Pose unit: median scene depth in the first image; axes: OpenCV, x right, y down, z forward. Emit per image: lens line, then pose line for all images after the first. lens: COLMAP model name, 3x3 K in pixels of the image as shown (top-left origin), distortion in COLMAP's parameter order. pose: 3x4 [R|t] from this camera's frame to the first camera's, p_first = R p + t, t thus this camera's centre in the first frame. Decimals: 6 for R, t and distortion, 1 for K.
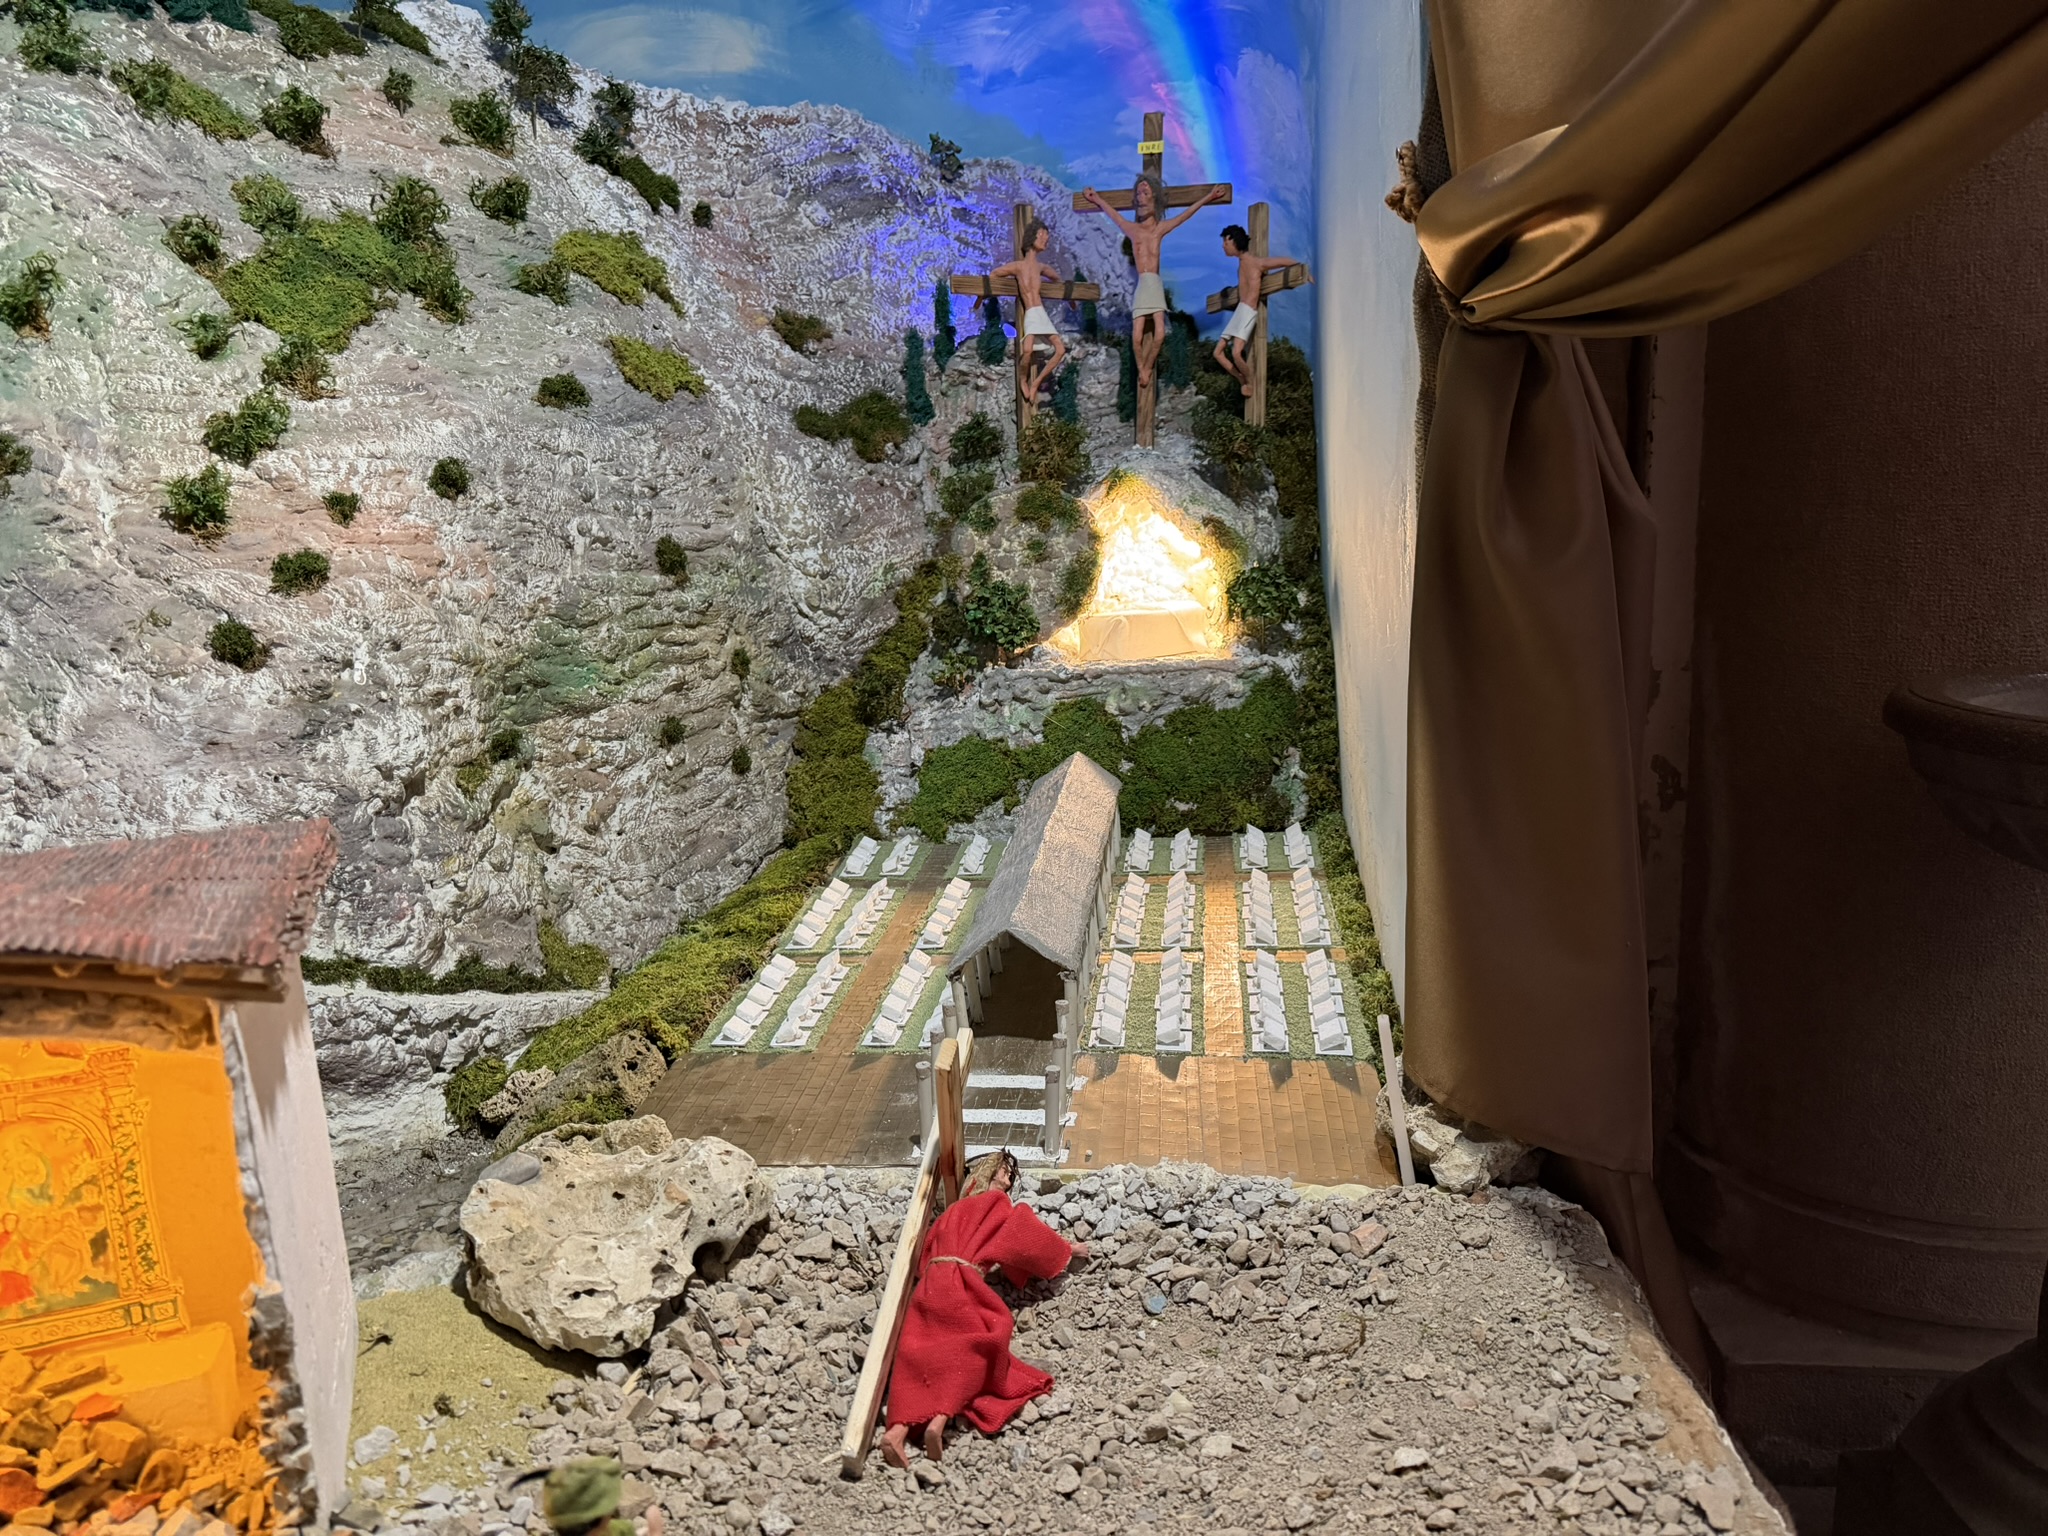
lens RADIAL K [[1449.2, 0, 1017.7], [0, 1449.2, 780.3], [0, 0, 1]] dist [0.082040, -0.092022]
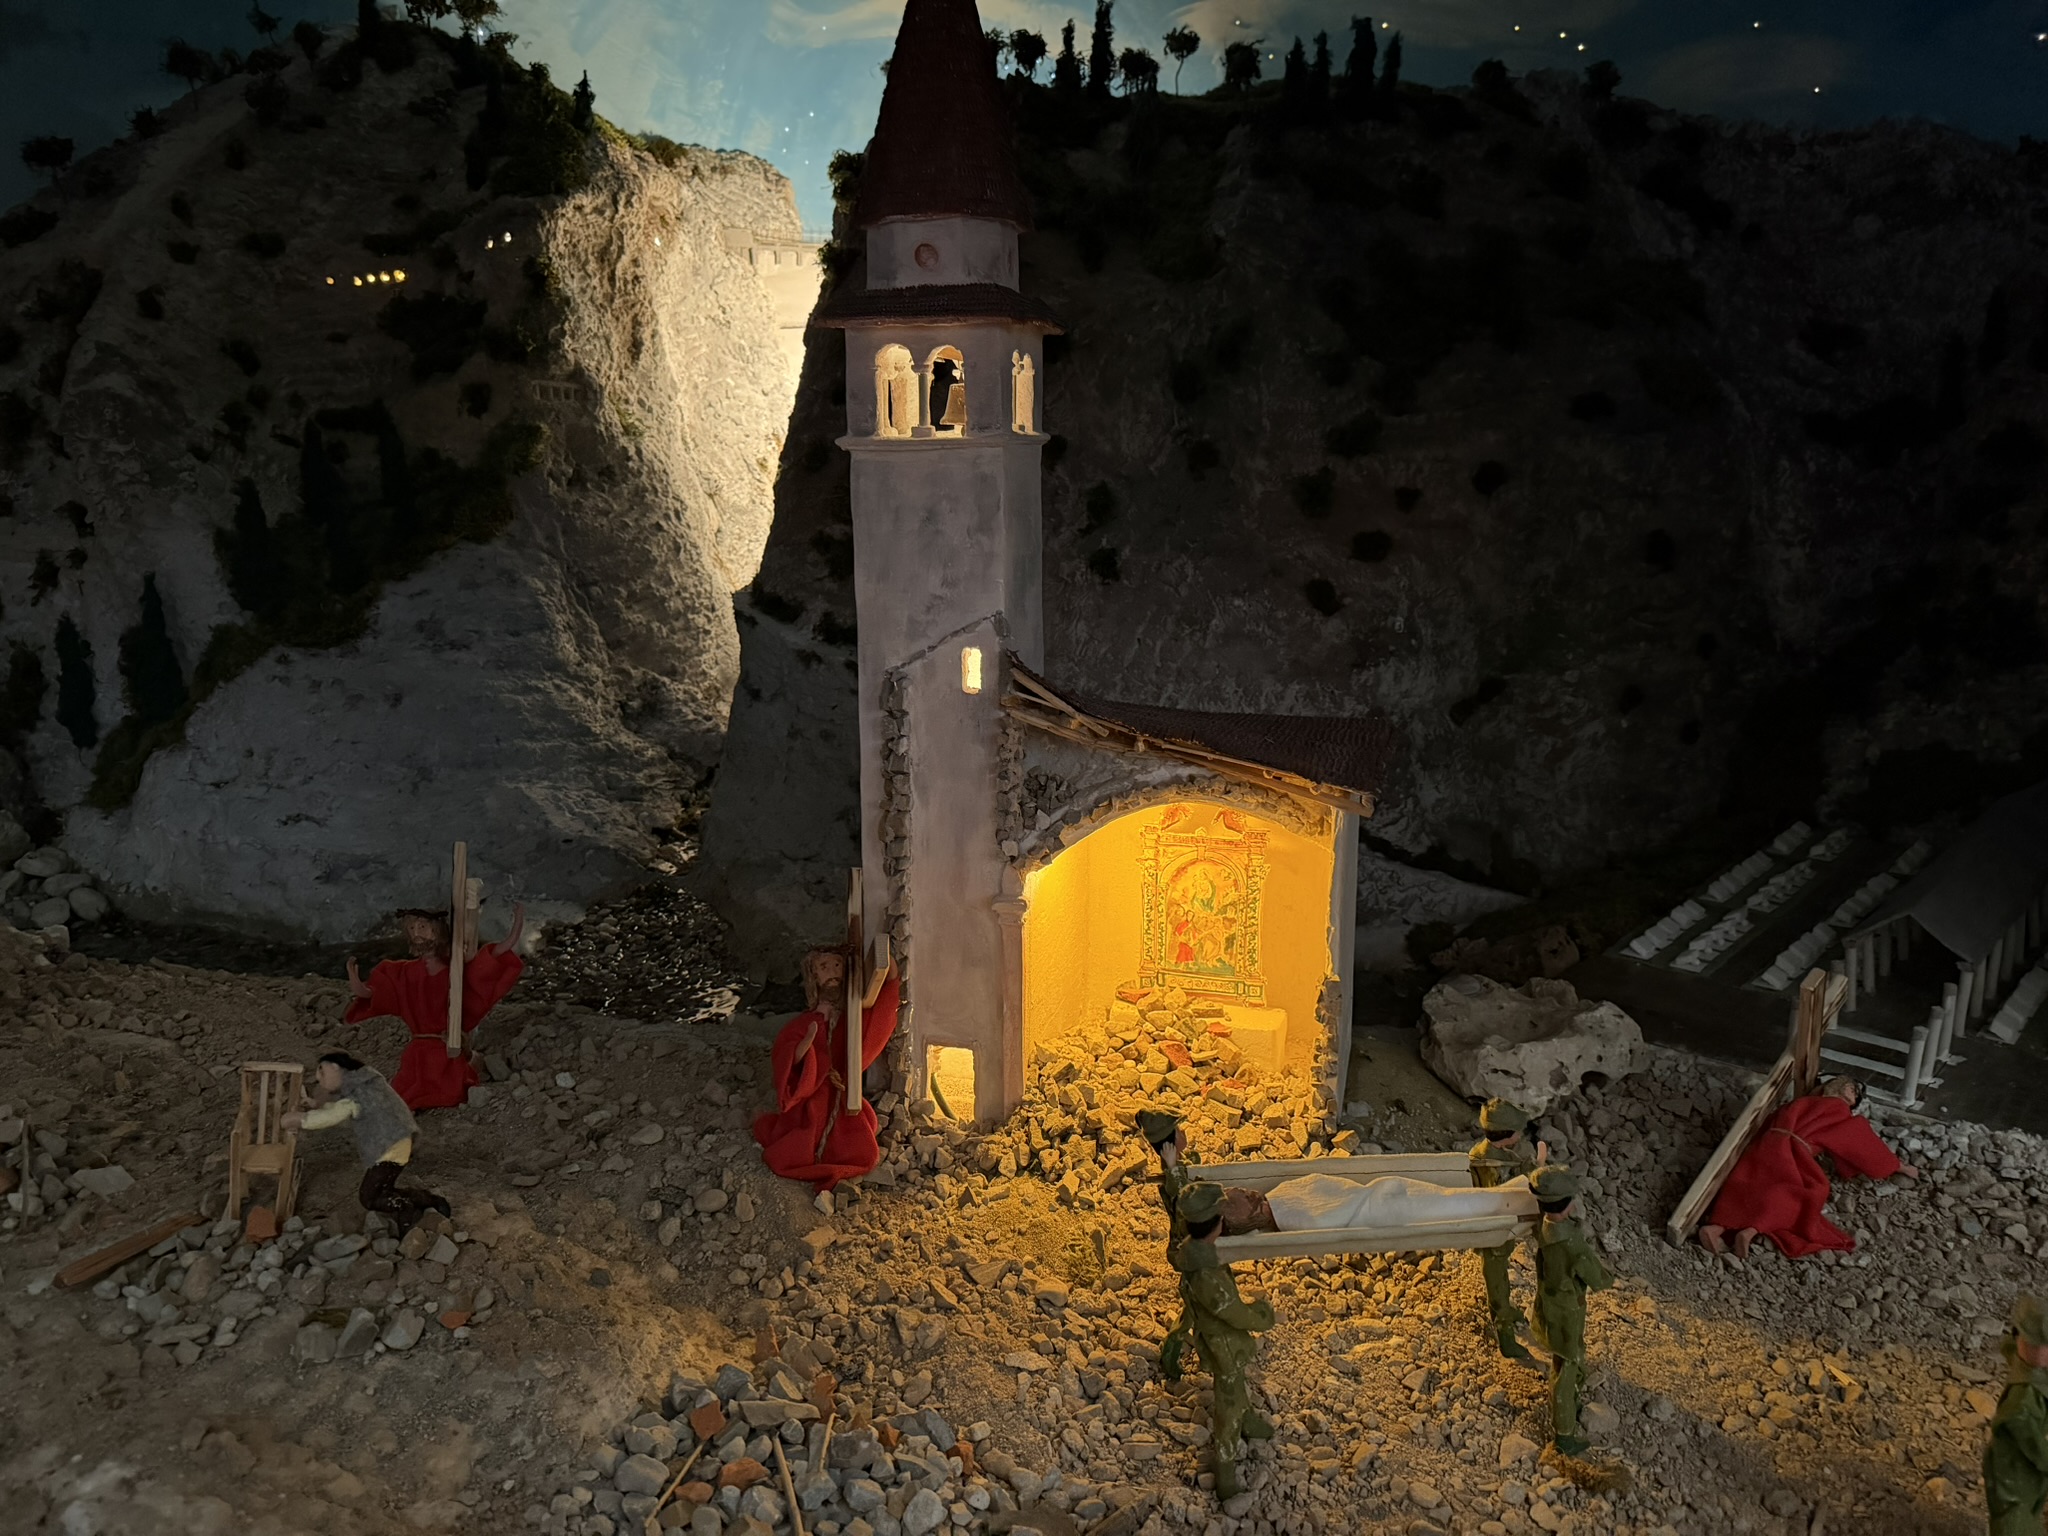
lens RADIAL K [[1445.5, 0, 1035.6], [0, 1445.5, 767.9], [0, 0, 1]] dist [0.075791, -0.098397]
pose [[0.804123, 0.165279, -0.571024, 0.052381], [-0.153446, 0.985729, 0.069228, 0.013119], [0.574317, 0.031954, 0.818009, -0.214049]]
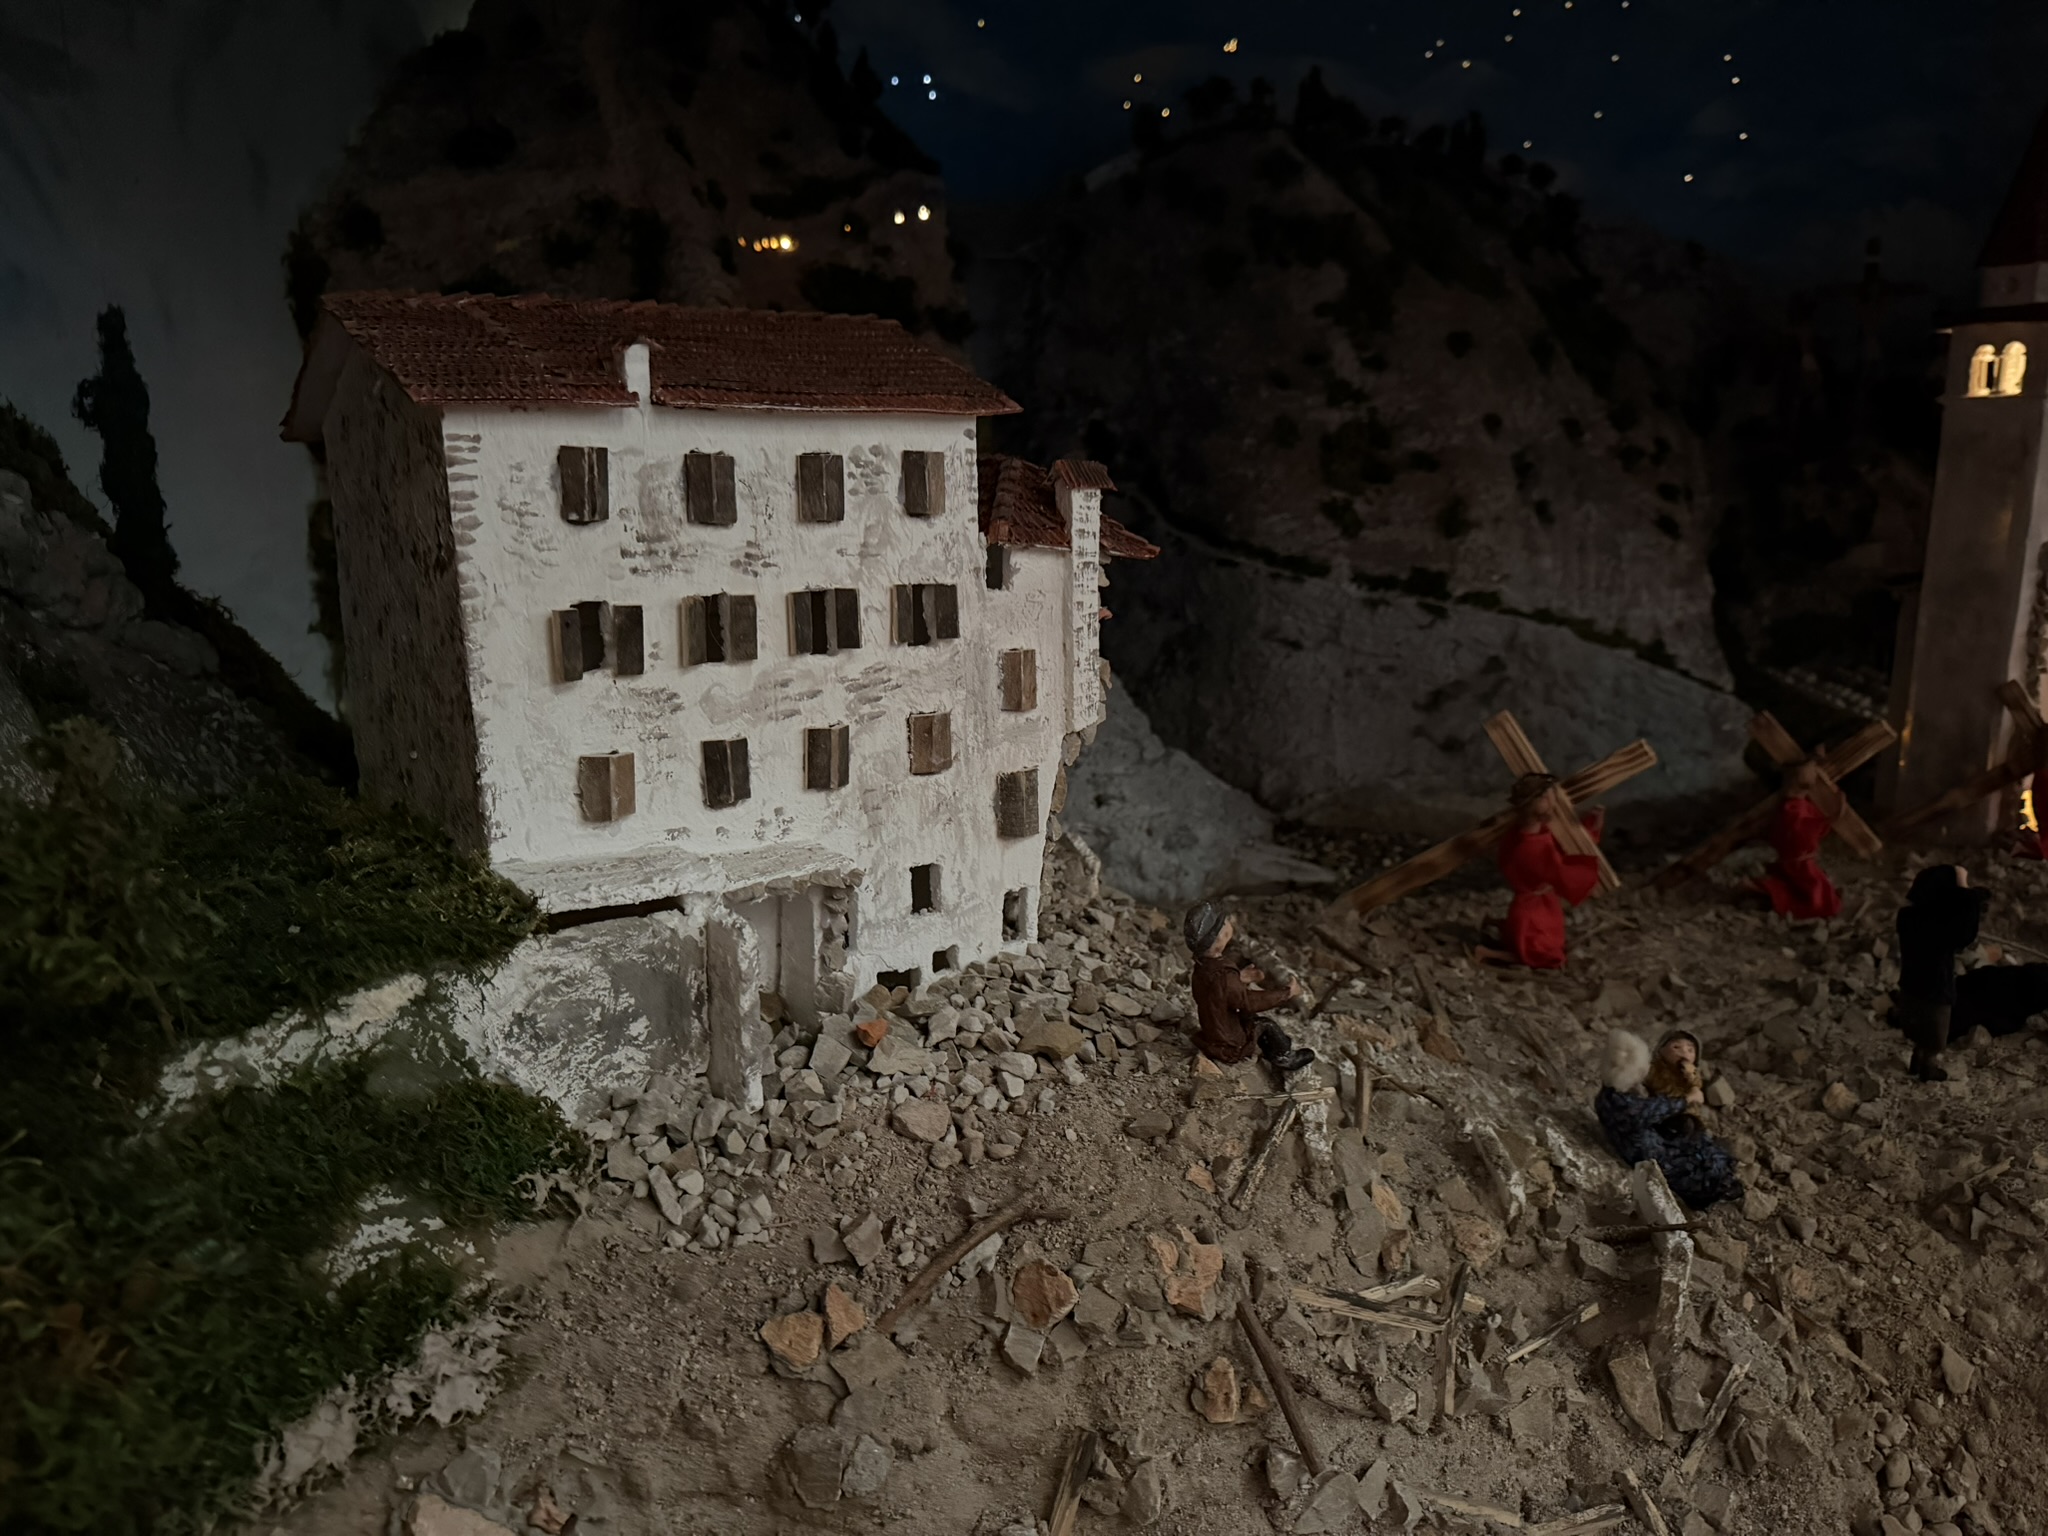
lens RADIAL K [[1473.6, 0, 1024.0], [0, 1473.6, 768.0], [0, 0, 1]] dist [0.056184, -0.097986]
pose [[0.998558, 0.013510, 0.051951, -1.064878], [-0.012855, 0.999834, -0.012909, 0.192600], [-0.052117, 0.012223, 0.998566, -0.679582]]
